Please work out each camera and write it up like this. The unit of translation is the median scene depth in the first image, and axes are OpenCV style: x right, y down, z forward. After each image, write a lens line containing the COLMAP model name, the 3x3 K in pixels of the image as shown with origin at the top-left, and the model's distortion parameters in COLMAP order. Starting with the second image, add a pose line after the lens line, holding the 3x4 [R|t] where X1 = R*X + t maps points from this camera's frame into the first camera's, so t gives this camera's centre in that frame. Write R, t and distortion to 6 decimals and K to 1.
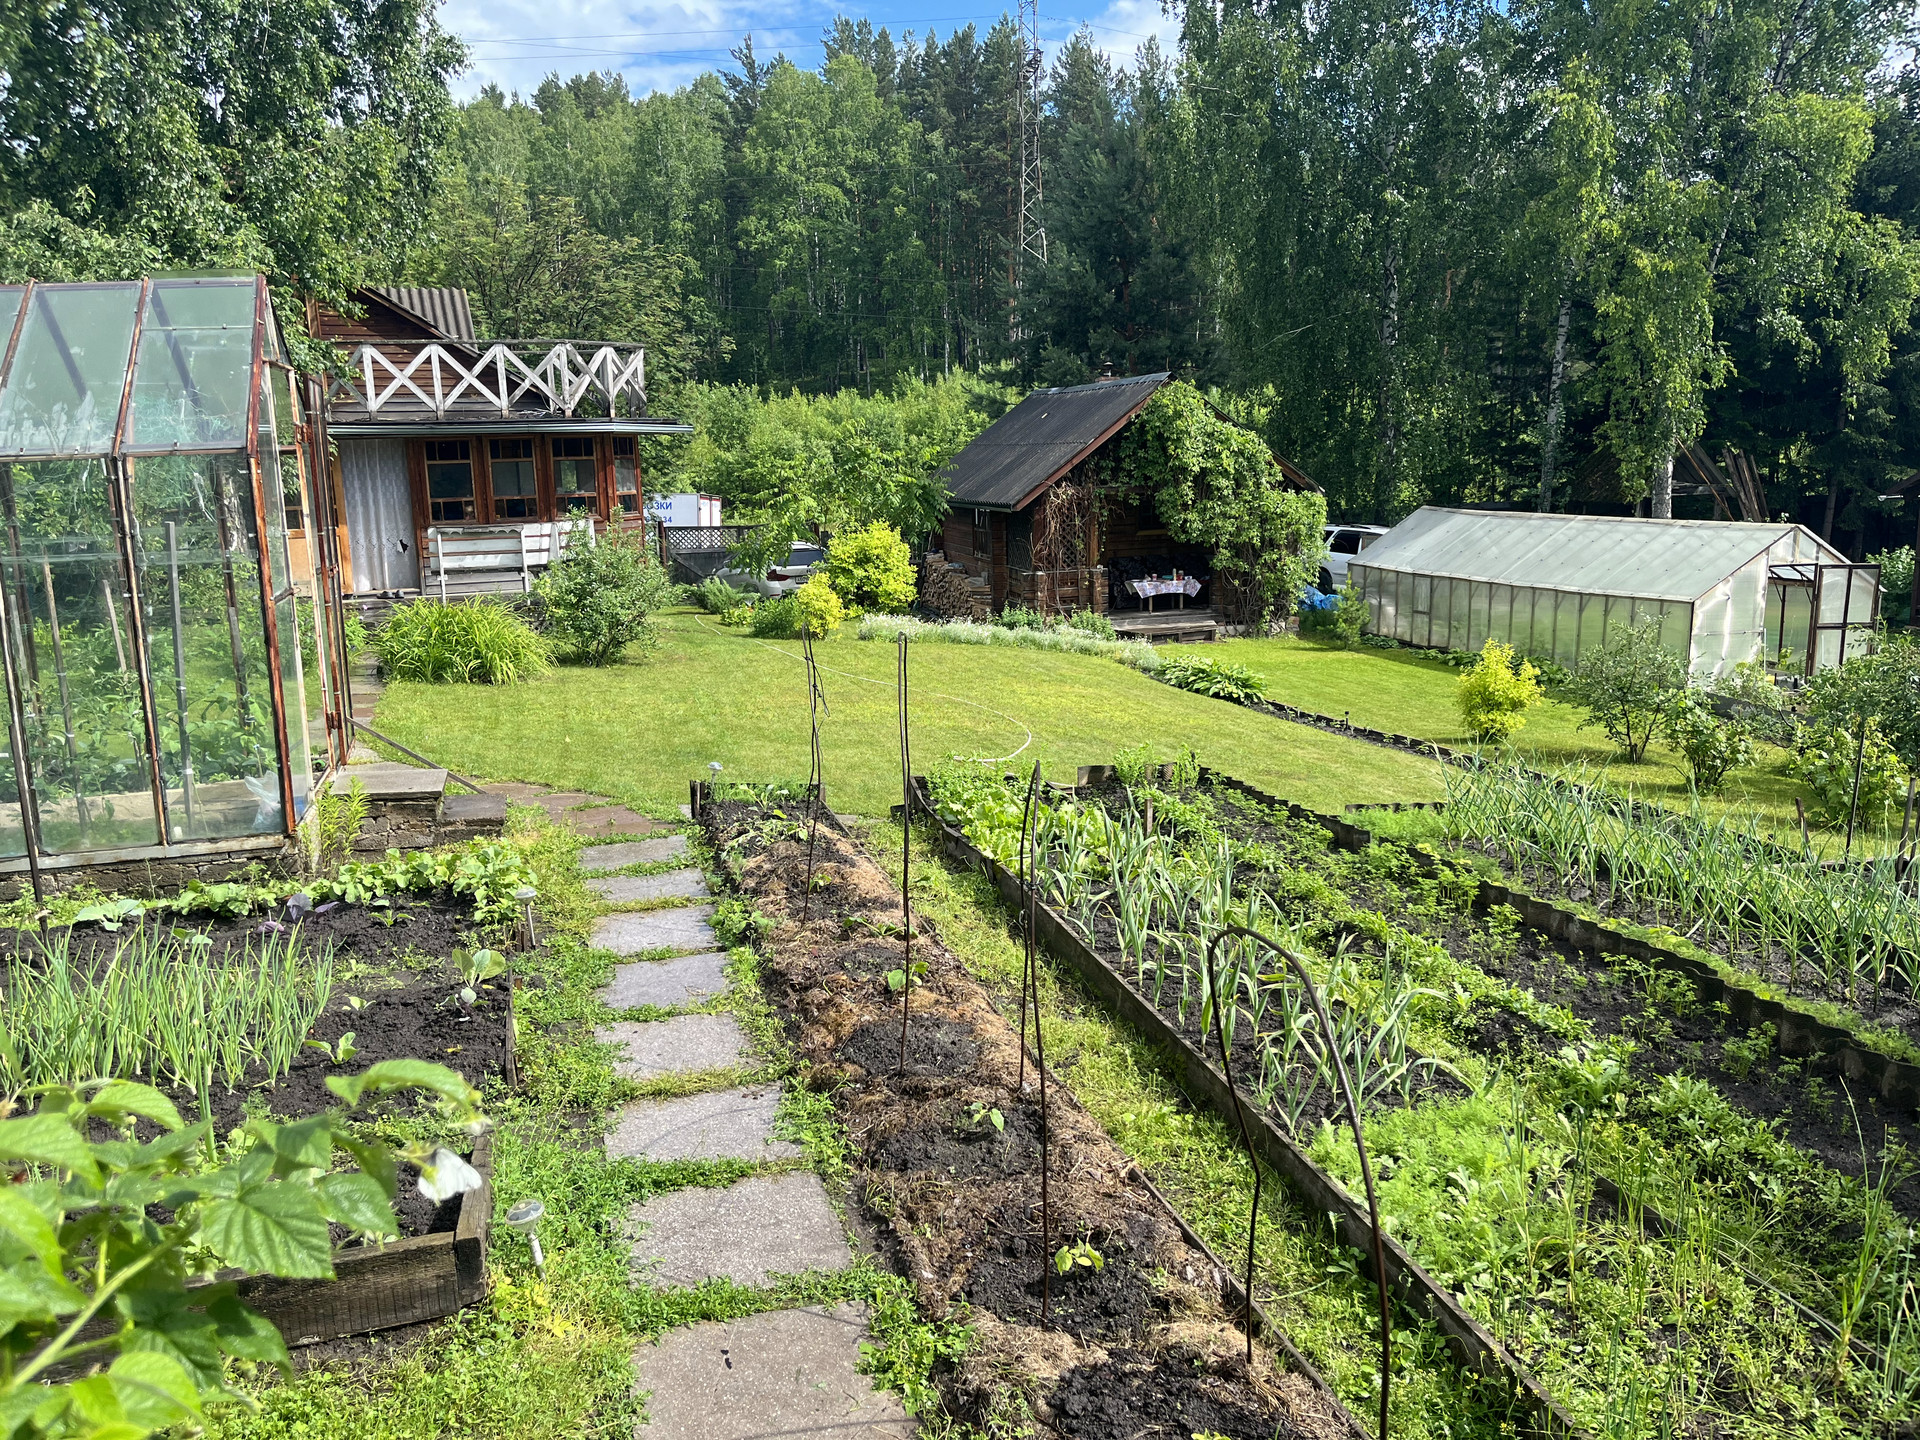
lens RADIAL K [[1486.1, 0, 960.0], [0, 1486.1, 720.0], [0, 0, 1]] dist [0.034799, -0.062041]
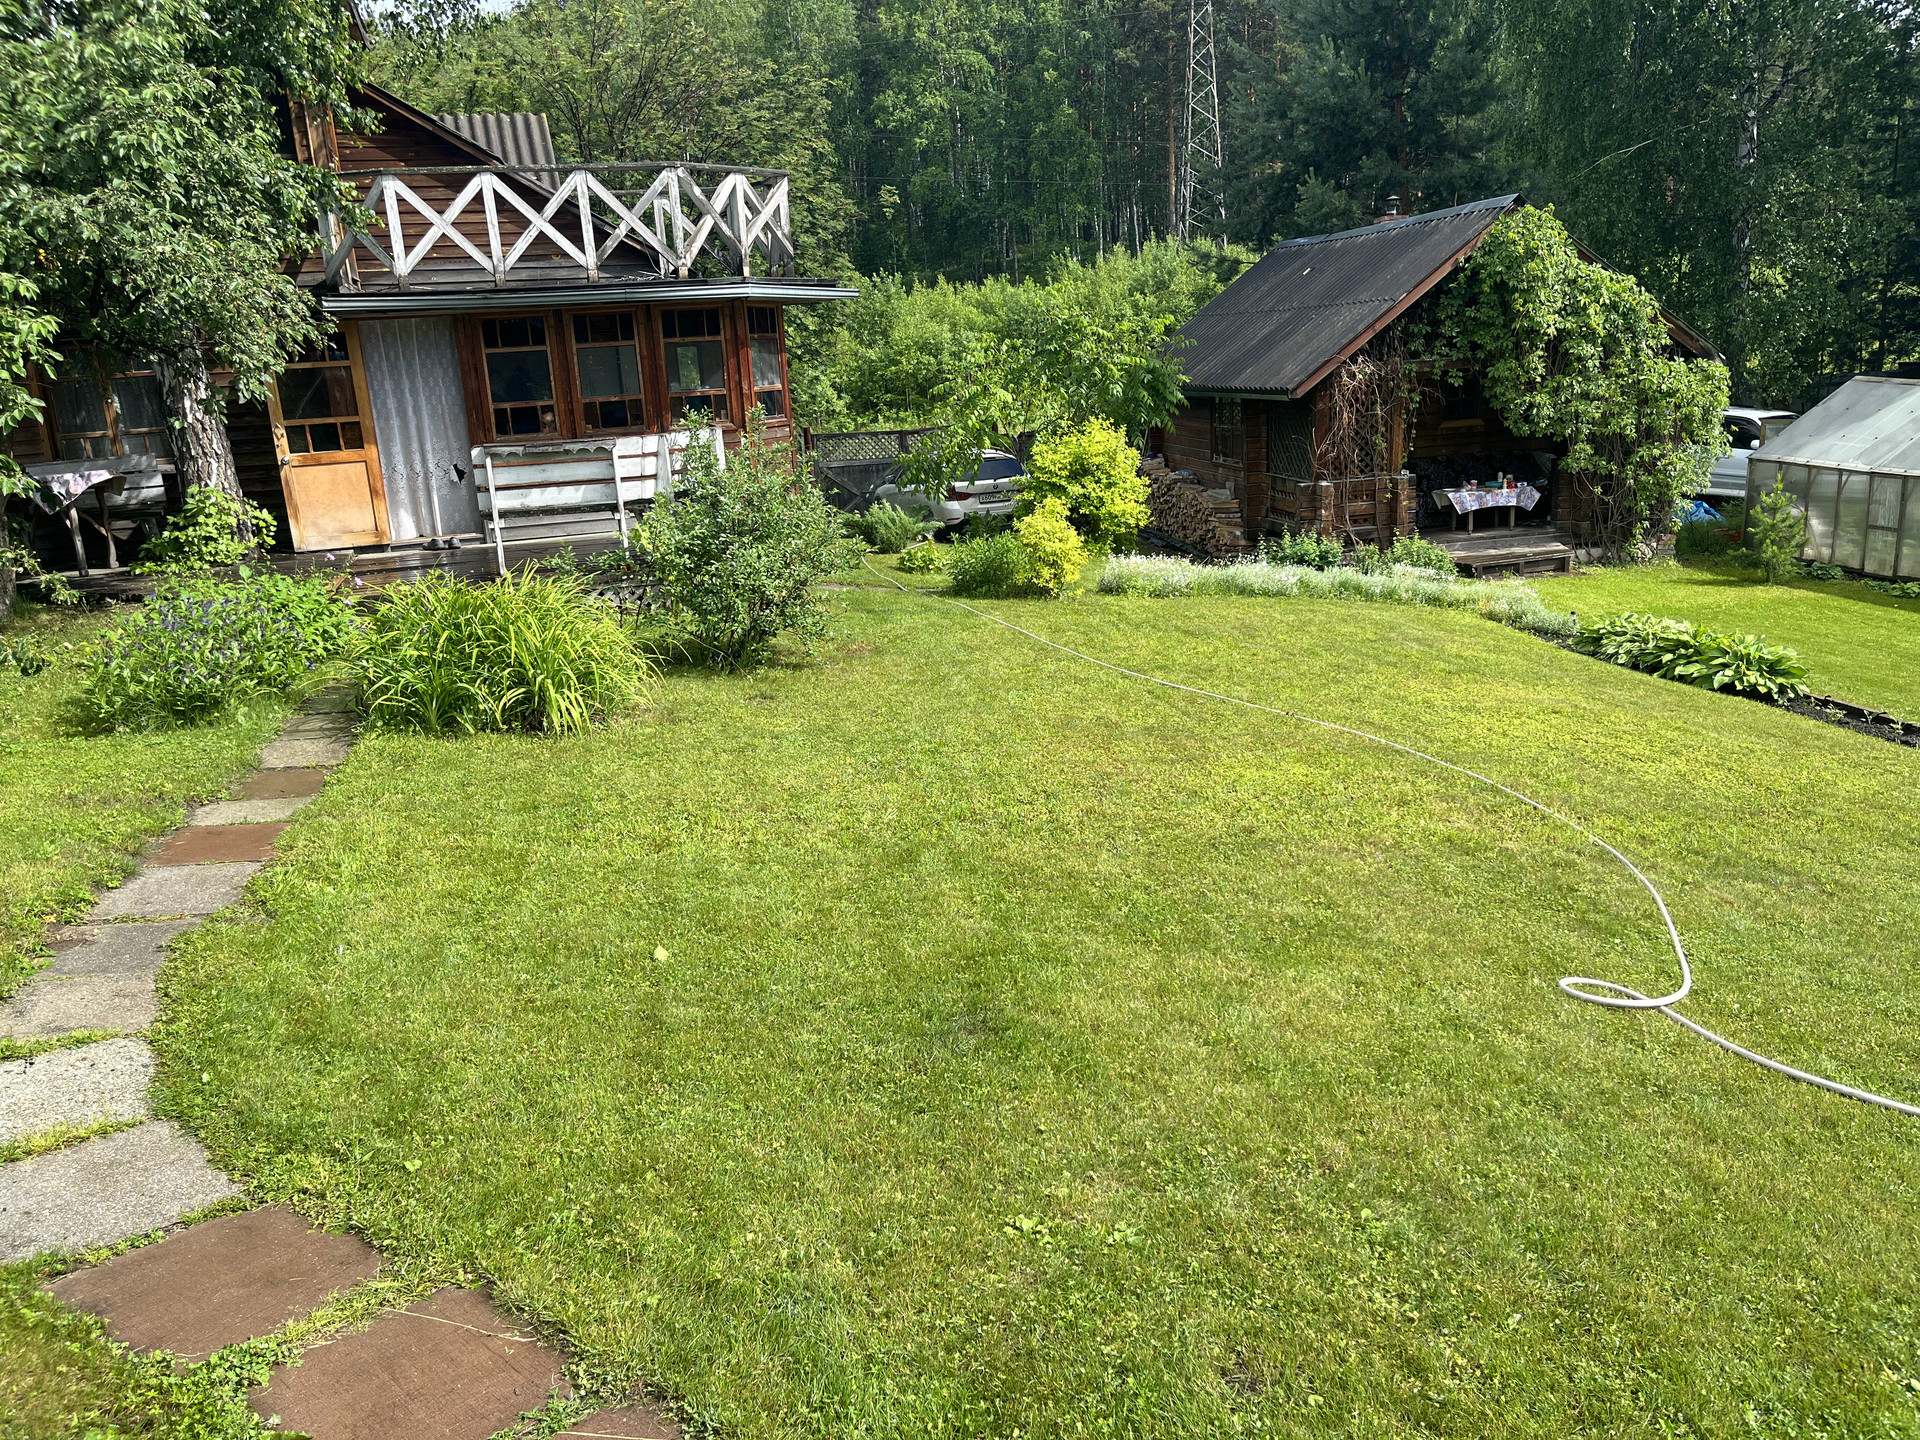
lens RADIAL K [[1486.1, 0, 960.0], [0, 1486.1, 720.0], [0, 0, 1]] dist [0.034799, -0.062041]
pose [[0.995657, -0.009465, -0.092617, -0.058920], [0.015536, 0.997761, 0.065051, -0.033828], [0.091794, -0.066207, 0.993575, 0.251057]]
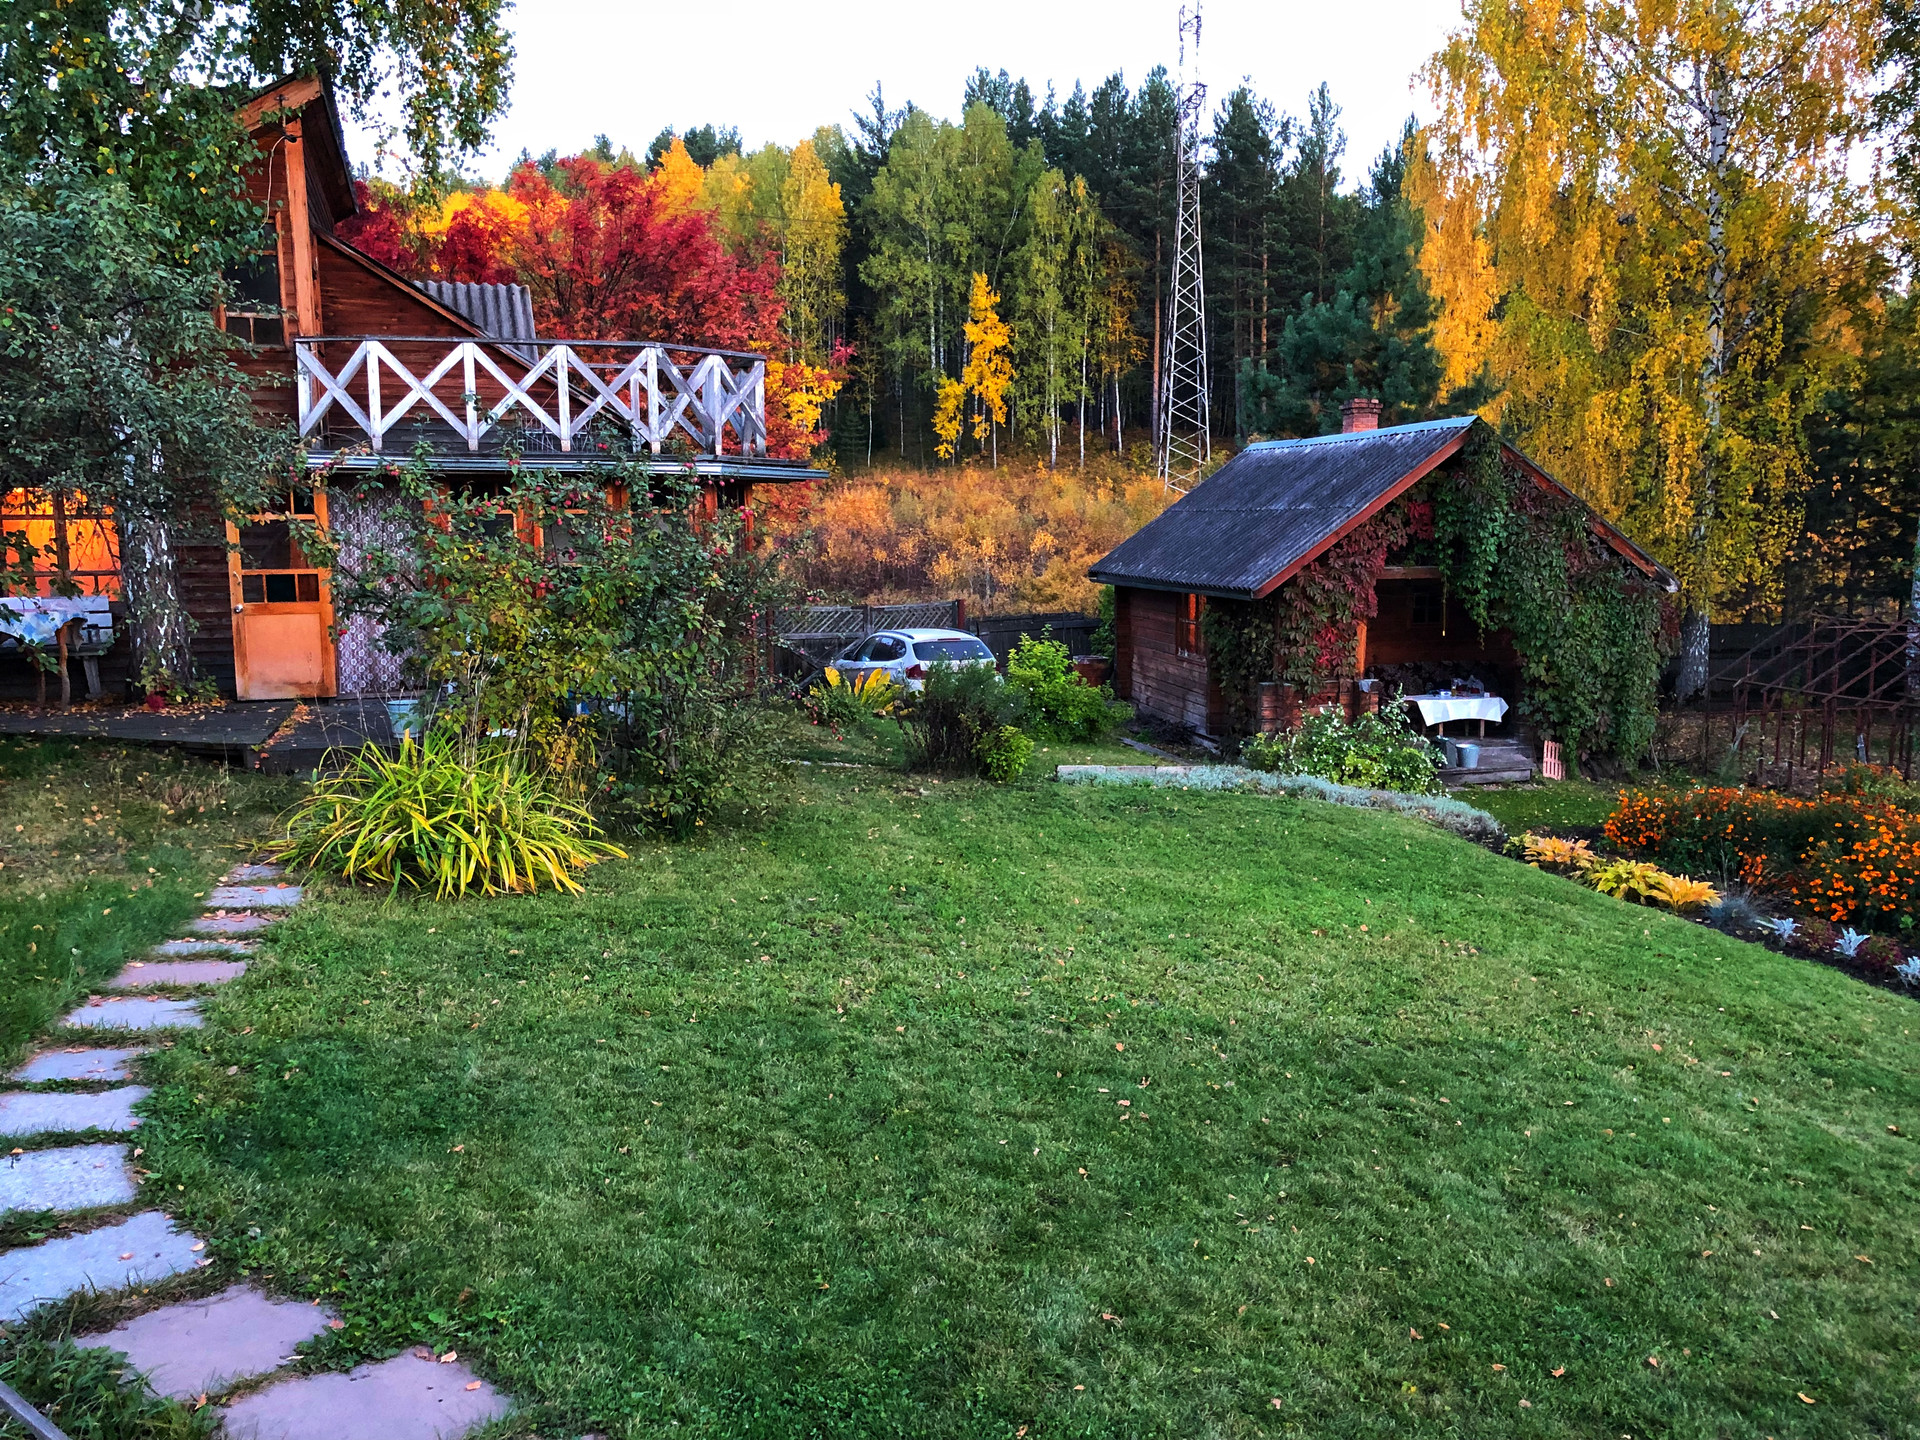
lens RADIAL K [[1589.6, 0, 960.0], [0, 1589.6, 720.0], [0, 0, 1]] dist [0.002170, -0.002636]
pose [[0.997284, 0.029187, -0.067615, -0.053593], [-0.033119, 0.997780, -0.057782, -0.032285], [0.065778, 0.059864, 0.996037, 0.222312]]
